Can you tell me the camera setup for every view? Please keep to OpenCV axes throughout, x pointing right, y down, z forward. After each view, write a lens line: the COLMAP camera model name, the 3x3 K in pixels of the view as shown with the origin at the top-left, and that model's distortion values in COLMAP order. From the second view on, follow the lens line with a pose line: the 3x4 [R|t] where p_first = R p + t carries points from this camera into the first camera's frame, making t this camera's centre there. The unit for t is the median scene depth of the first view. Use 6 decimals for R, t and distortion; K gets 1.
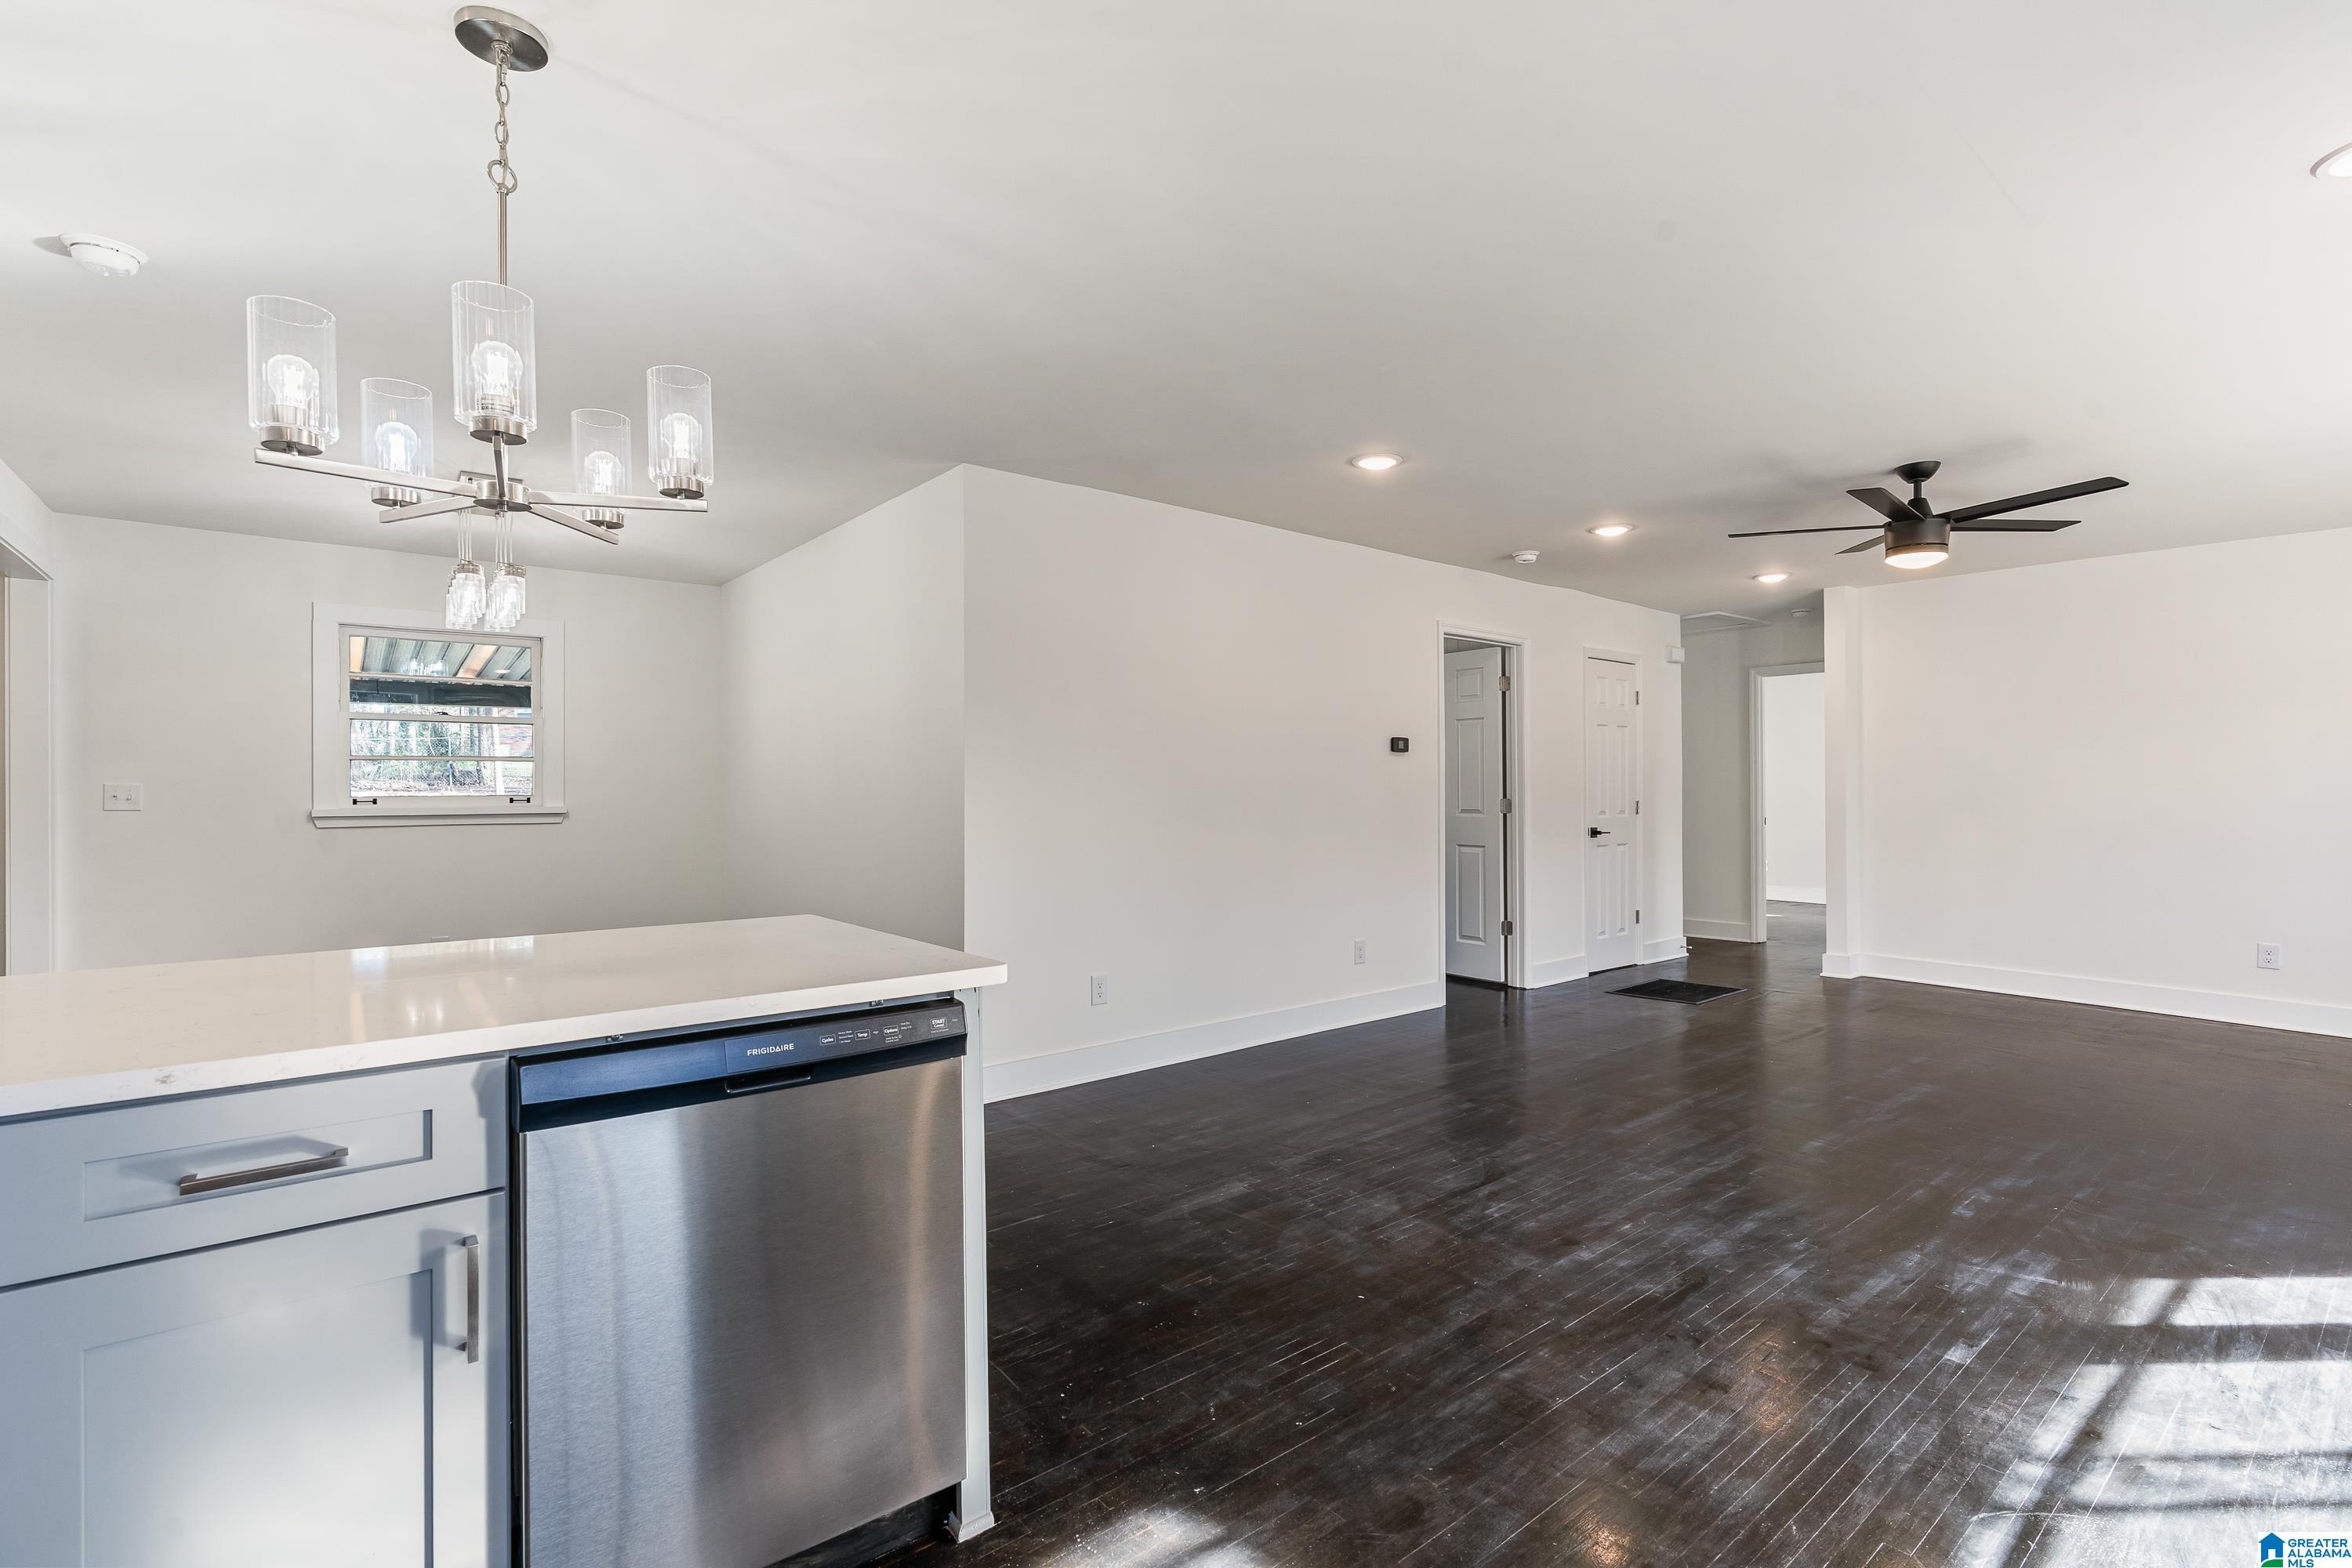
lens RADIAL K [[1041.0, 0, 1176.0], [0, 1041.0, 784.0], [0, 0, 1]] dist [0.000770, 0.001156]
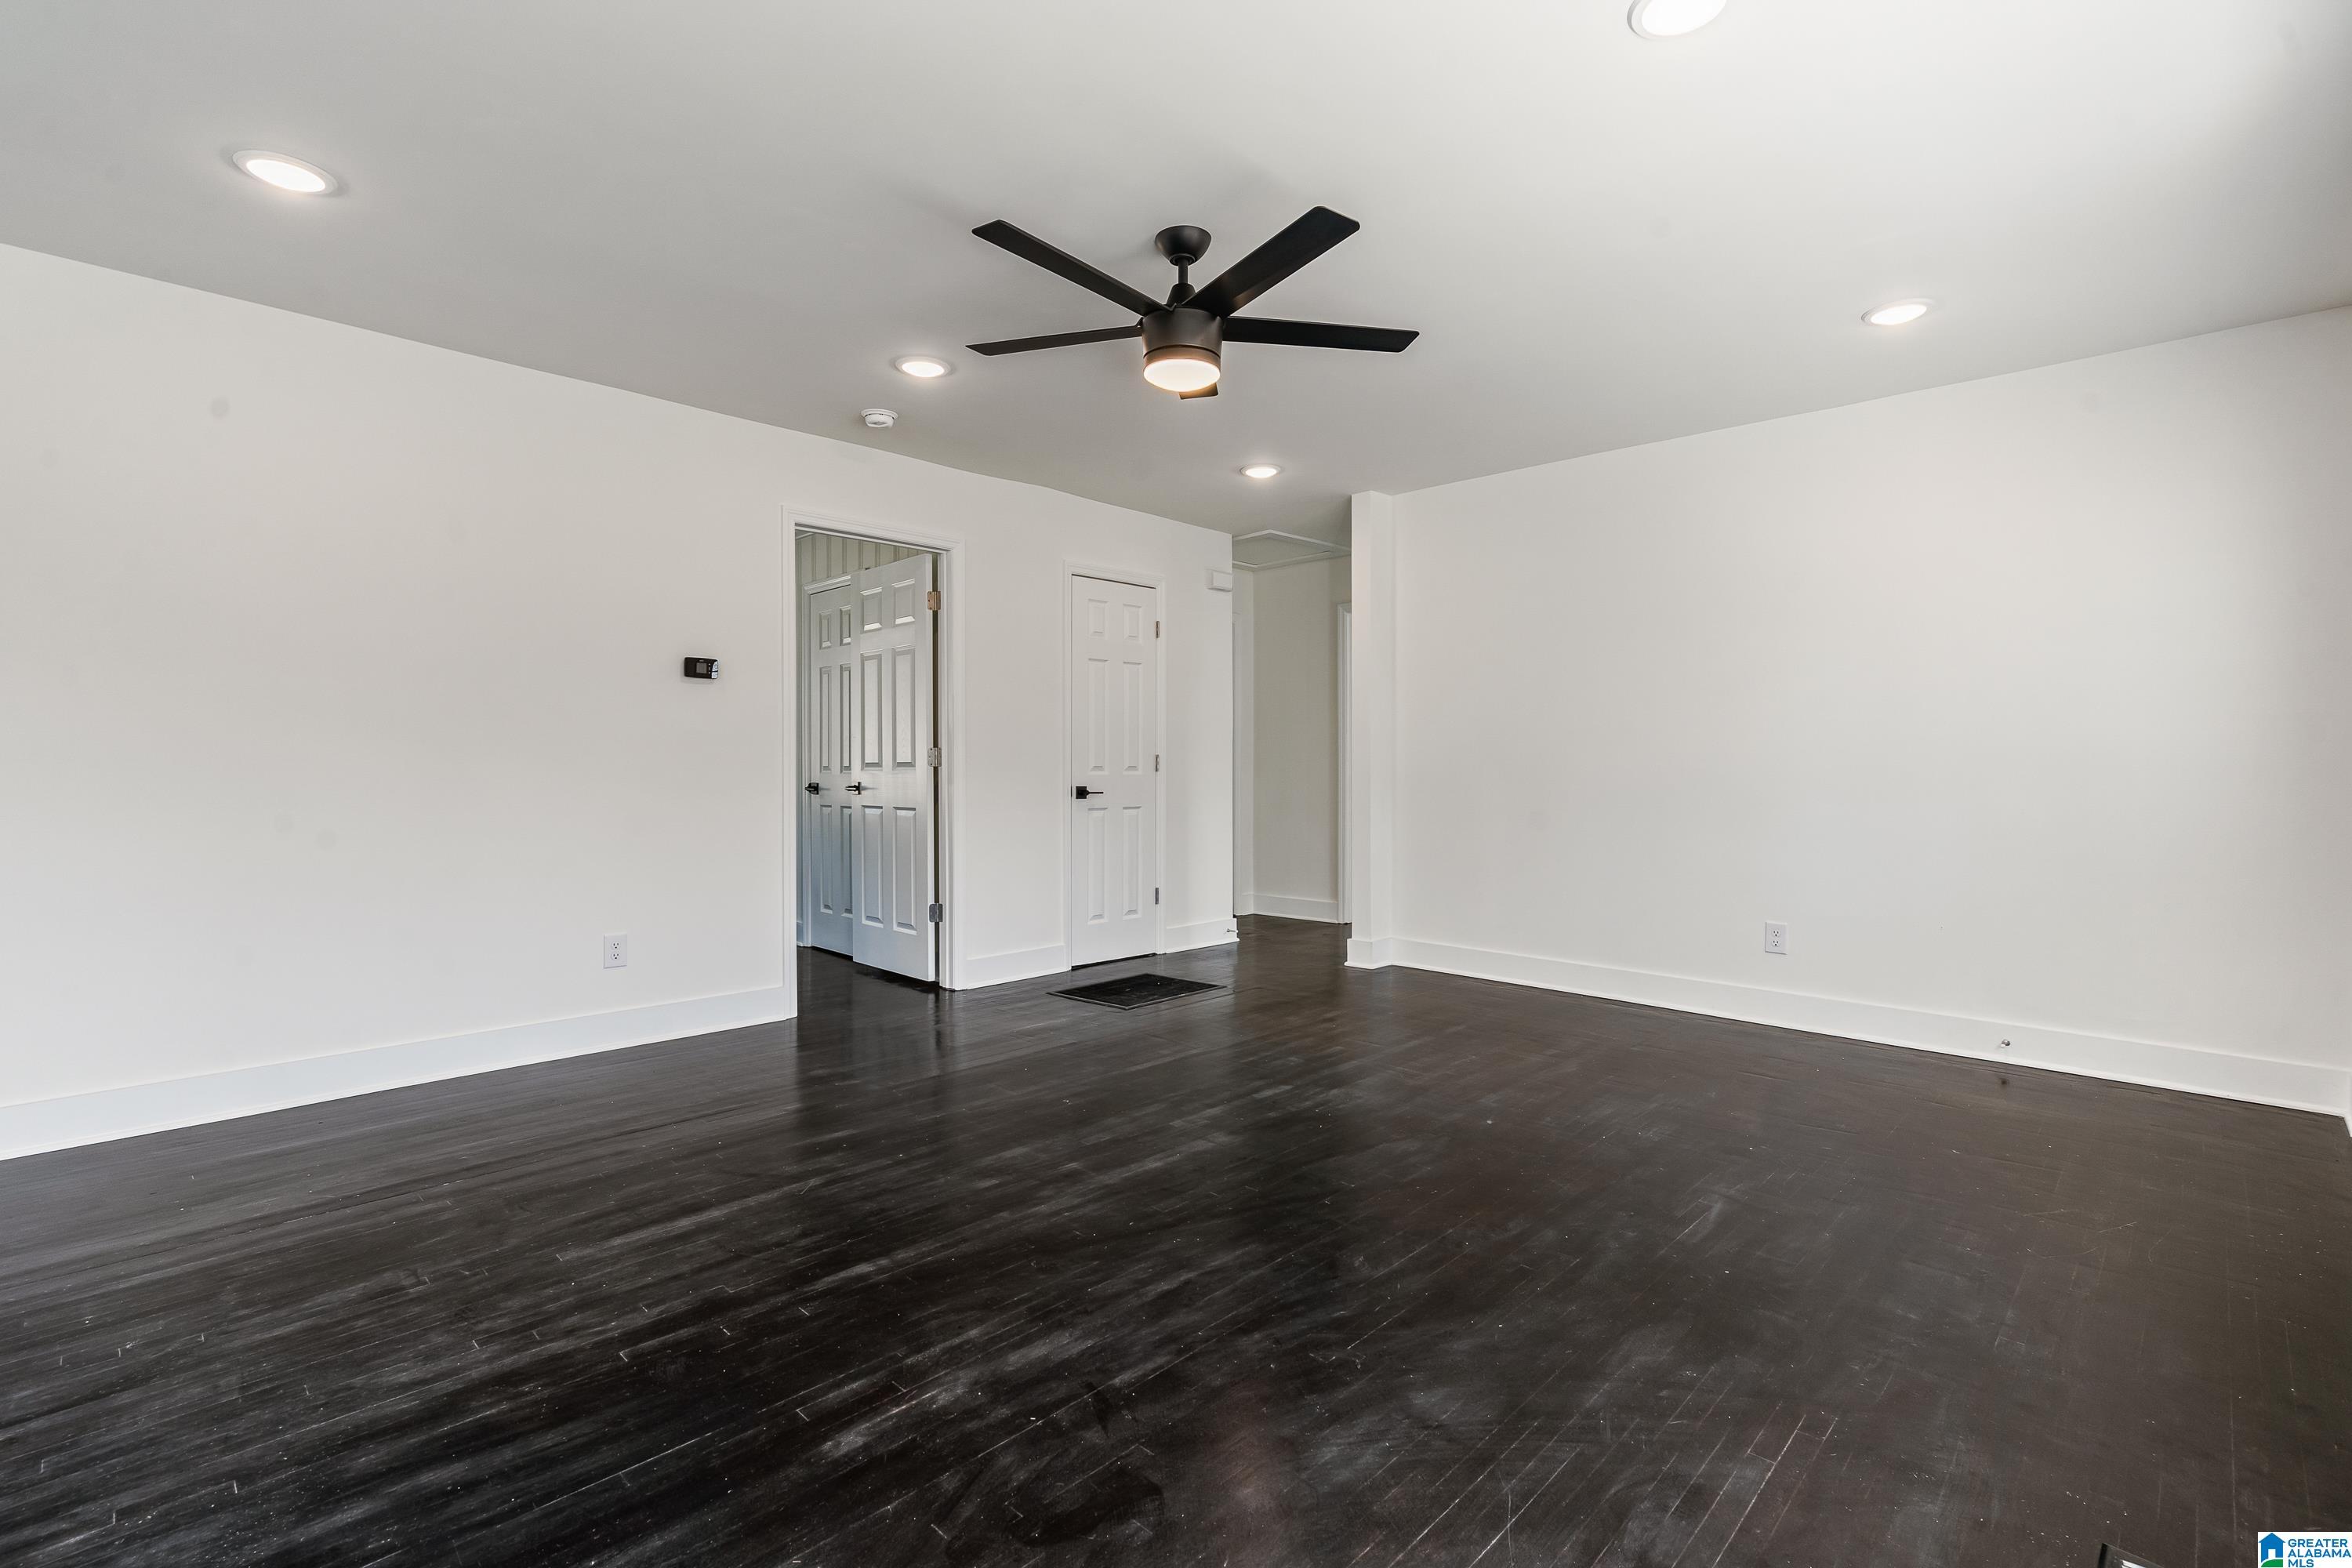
lens RADIAL K [[1032.5, 0, 1167.6], [0, 1032.5, 772.6], [0, 0, 1]] dist [-0.000522, 0.000551]
pose [[0.994930, 0.000536, 0.100566, 0.484399], [-0.001647, 0.999939, 0.010967, 0.028488], [-0.100554, -0.011077, 0.994870, 0.247420]]
